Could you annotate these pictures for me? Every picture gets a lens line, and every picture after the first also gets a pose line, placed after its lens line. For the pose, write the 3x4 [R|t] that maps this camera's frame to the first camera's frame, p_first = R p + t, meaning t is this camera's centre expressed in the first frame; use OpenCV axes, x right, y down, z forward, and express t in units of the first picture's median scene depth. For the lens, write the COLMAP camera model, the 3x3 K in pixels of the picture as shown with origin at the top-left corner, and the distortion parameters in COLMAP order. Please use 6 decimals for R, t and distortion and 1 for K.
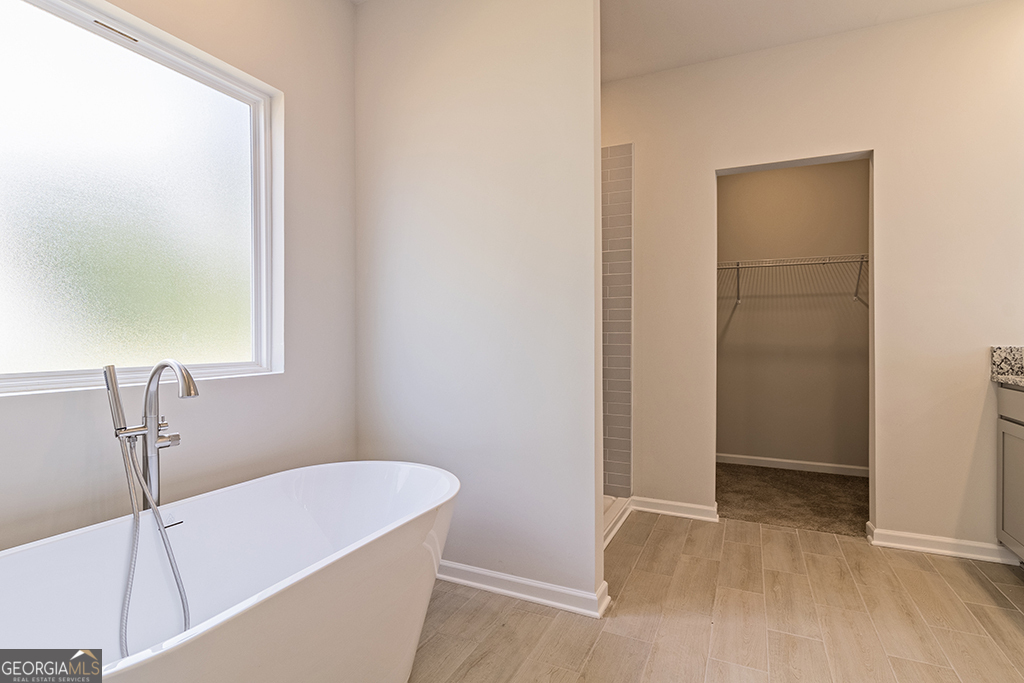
lens RADIAL K [[505.4, 0, 513.3], [0, 505.4, 338.0], [0, 0, 1]] dist [-0.002421, -0.000608]
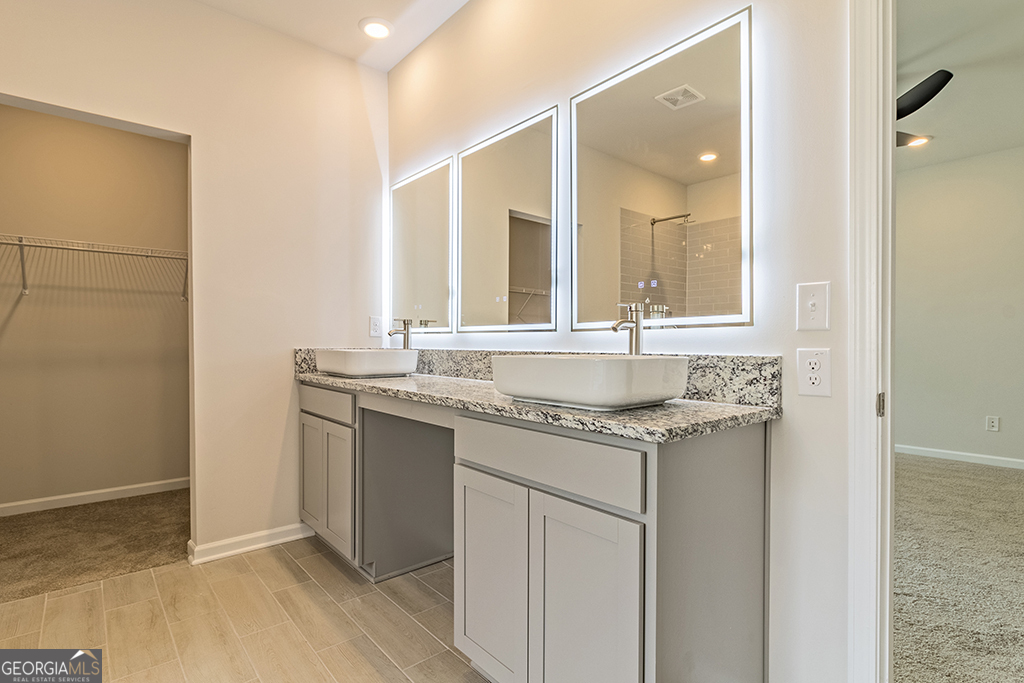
lens RADIAL K [[505.4, 0, 513.3], [0, 505.4, 338.0], [0, 0, 1]] dist [-0.002421, -0.000608]
pose [[0.410655, 0.002181, 0.911788, 0.105442], [0.002509, 0.999991, -0.003522, -0.001208], [-0.911788, 0.003734, 0.410645, 0.081302]]
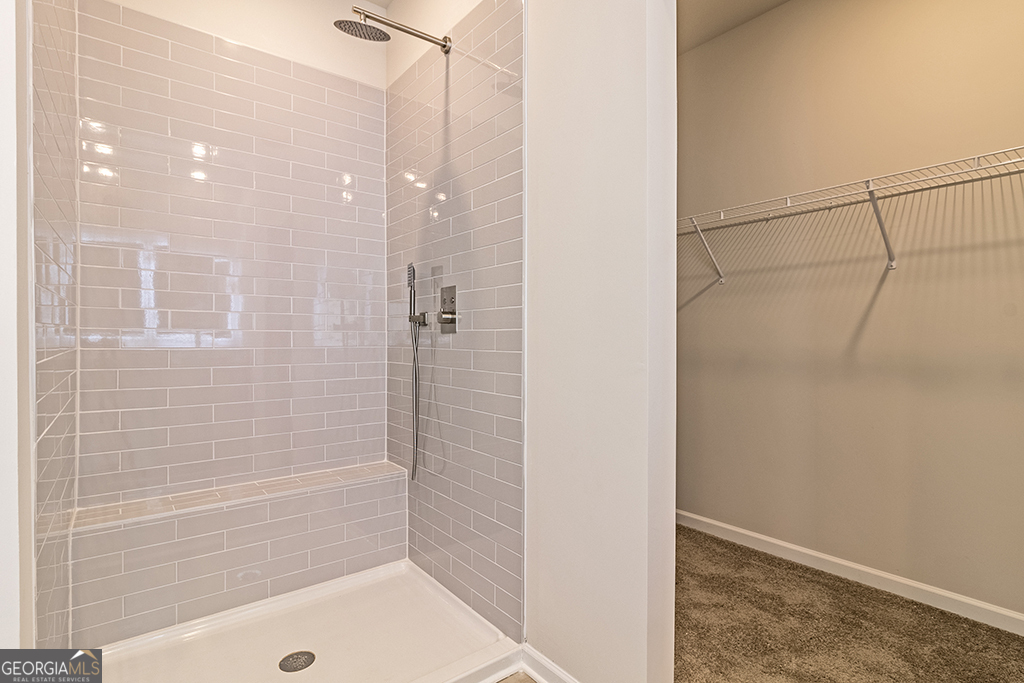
lens RADIAL K [[505.4, 0, 513.3], [0, 505.4, 338.0], [0, 0, 1]] dist [-0.002421, -0.000608]
pose [[0.892195, -0.005374, -0.451619, 0.504220], [0.004709, 0.999986, -0.002596, -0.000353], [0.451627, 0.000190, 0.892207, 0.577998]]
